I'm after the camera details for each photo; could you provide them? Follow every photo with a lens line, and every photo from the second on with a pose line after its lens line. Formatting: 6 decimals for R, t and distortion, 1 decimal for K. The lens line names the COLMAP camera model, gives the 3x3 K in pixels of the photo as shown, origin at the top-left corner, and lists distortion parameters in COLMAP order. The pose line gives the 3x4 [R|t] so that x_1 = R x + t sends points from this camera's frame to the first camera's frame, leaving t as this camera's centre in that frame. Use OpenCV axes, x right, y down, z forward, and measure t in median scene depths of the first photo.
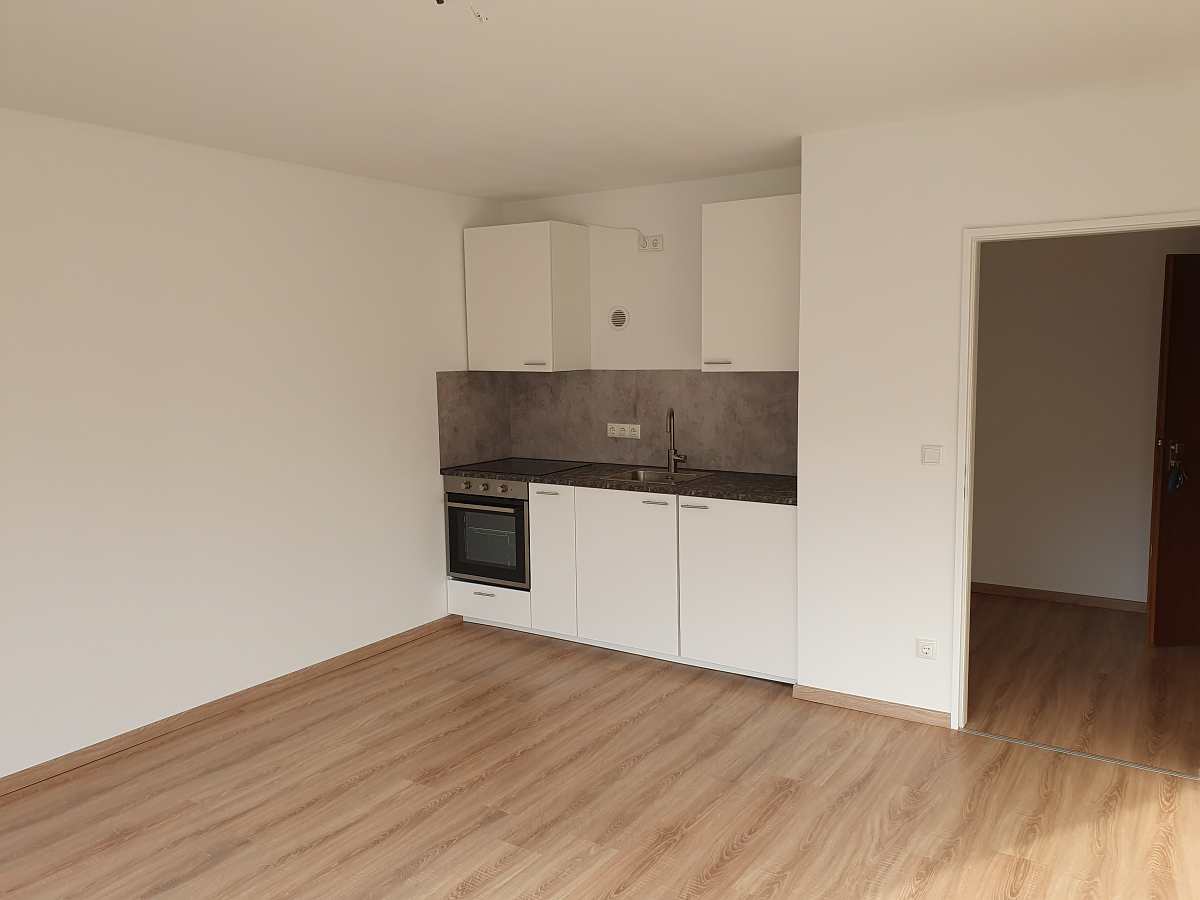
lens RADIAL K [[897.0, 0, 596.4], [0, 897.0, 451.3], [0, 0, 1]] dist [0.014733, -0.026583]
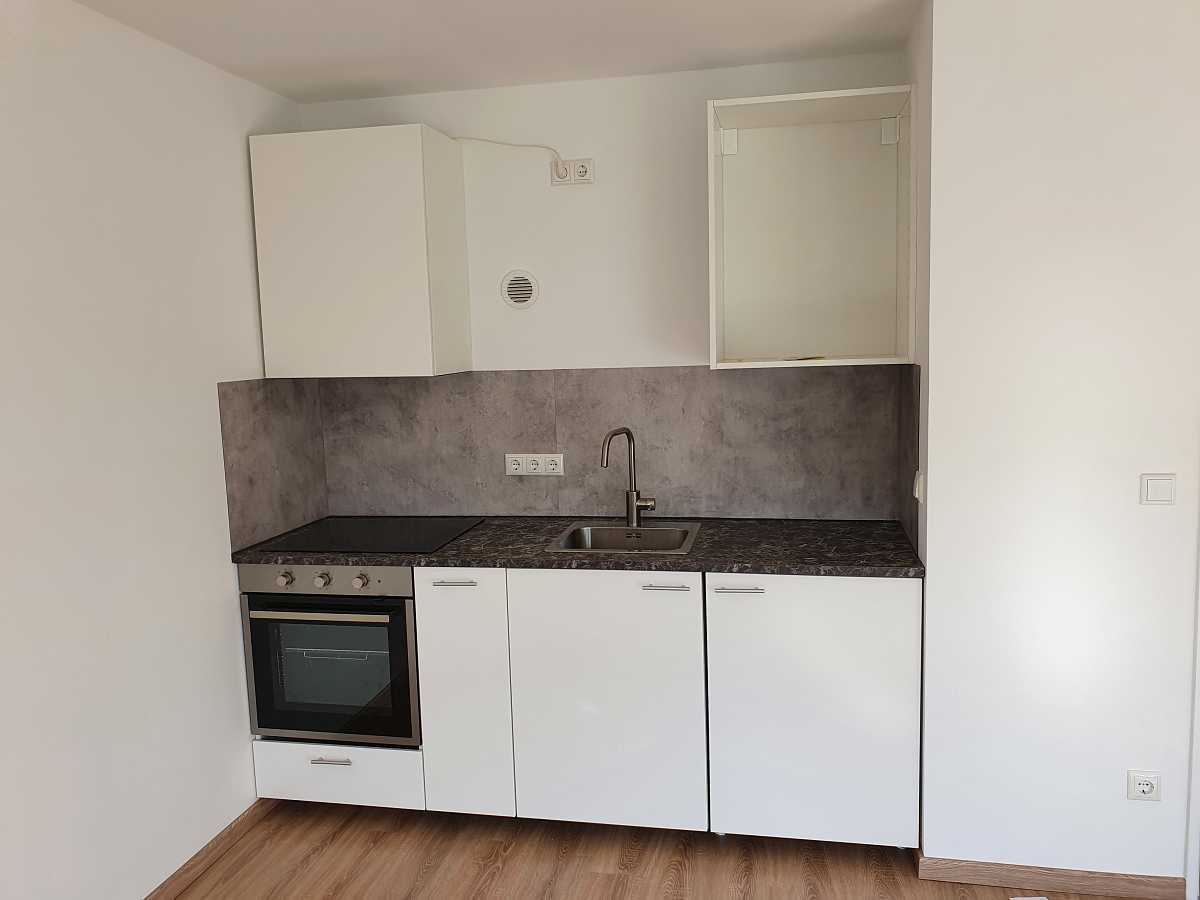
lens RADIAL K [[897.0, 0, 608.1], [0, 897.0, 447.1], [0, 0, 1]] dist [0.014733, -0.026583]
pose [[0.925486, -0.057137, 0.374447, -0.163433], [0.058471, 0.998259, 0.007807, -0.037898], [-0.374241, 0.014669, 0.927215, 0.388141]]
